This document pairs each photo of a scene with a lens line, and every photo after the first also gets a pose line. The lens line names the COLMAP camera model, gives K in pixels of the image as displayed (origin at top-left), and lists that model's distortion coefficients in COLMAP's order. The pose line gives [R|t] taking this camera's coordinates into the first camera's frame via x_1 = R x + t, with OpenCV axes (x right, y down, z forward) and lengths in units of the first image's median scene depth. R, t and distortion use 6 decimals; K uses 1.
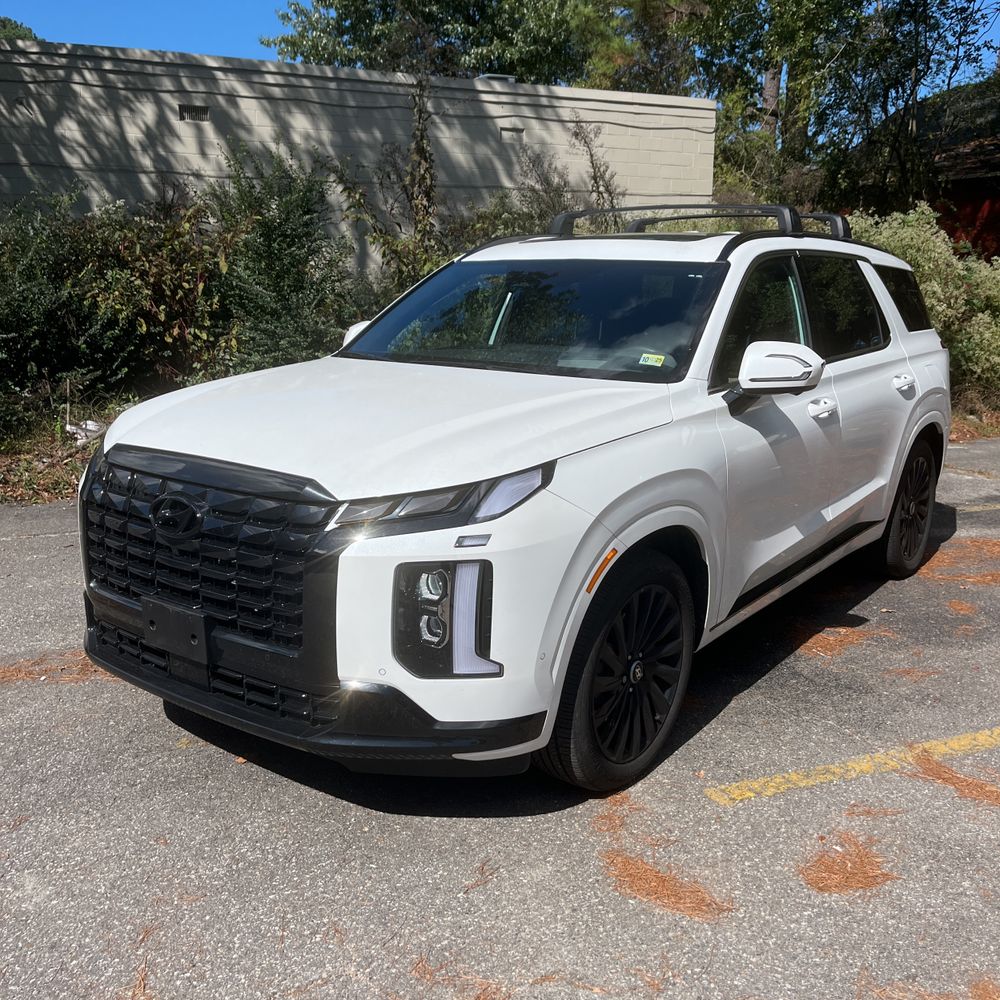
lens RADIAL K [[1020.7, 0, 495.5], [0, 1020.7, 500.9], [0, 0, 1]] dist [0.076258, -0.102940]
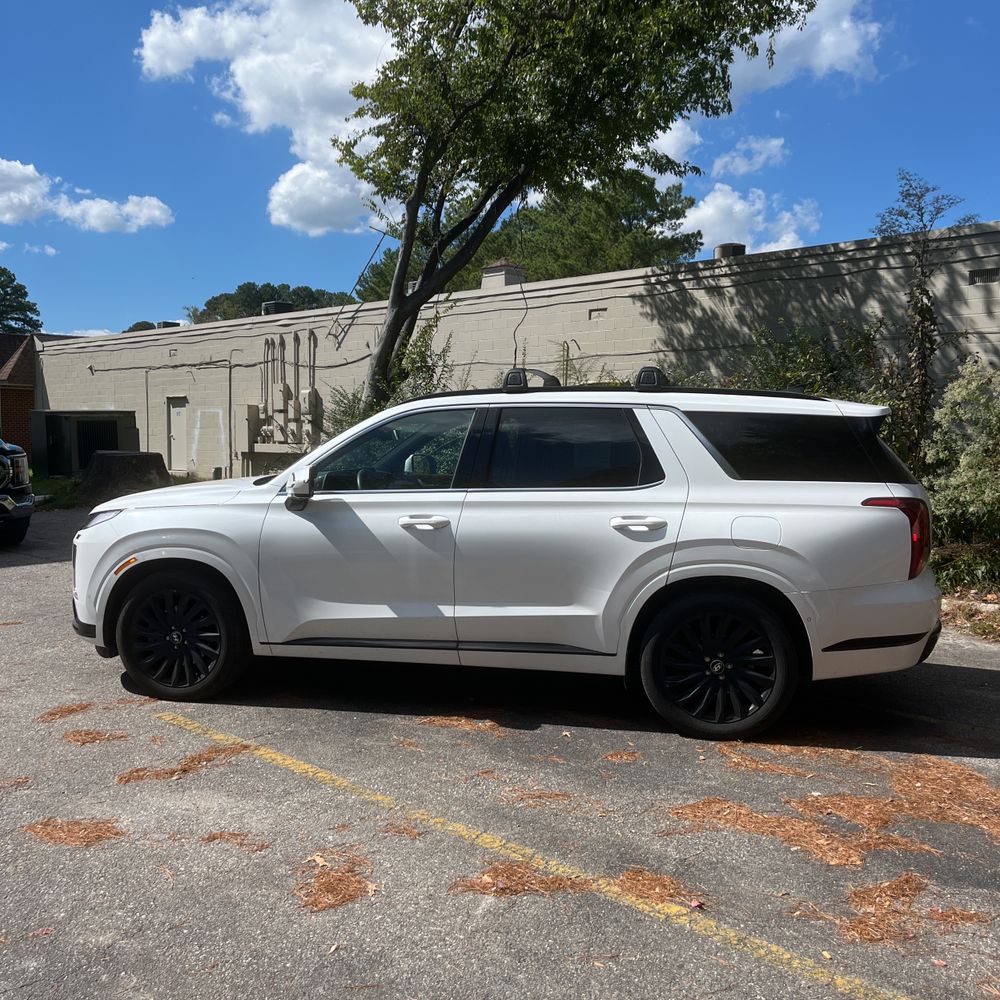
lens RADIAL K [[1014.9, 0, 499.2], [0, 1014.9, 475.0], [0, 0, 1]] dist [0.065072, -0.040038]
pose [[0.406870, 0.039674, -0.912624, 0.476077], [-0.195716, 0.979643, -0.044668, -0.037666], [0.892273, 0.196789, 0.406352, 0.184129]]
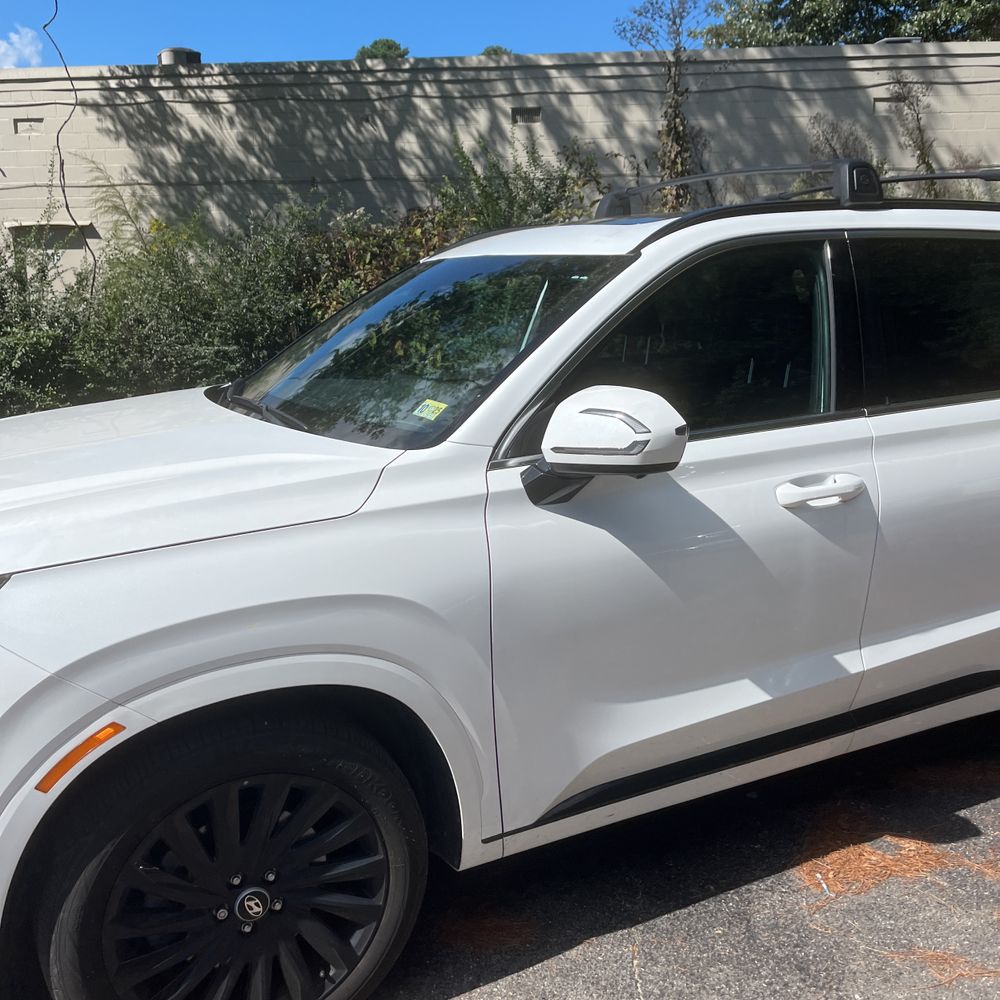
lens RADIAL K [[1004.0, 0, 494.2], [0, 1004.0, 507.1], [0, 0, 1]] dist [0.051413, -0.064381]
pose [[0.893771, 0.082100, -0.440945, 0.137359], [-0.078328, 0.996568, 0.026785, -0.029112], [0.441631, 0.010598, 0.897134, 0.133549]]
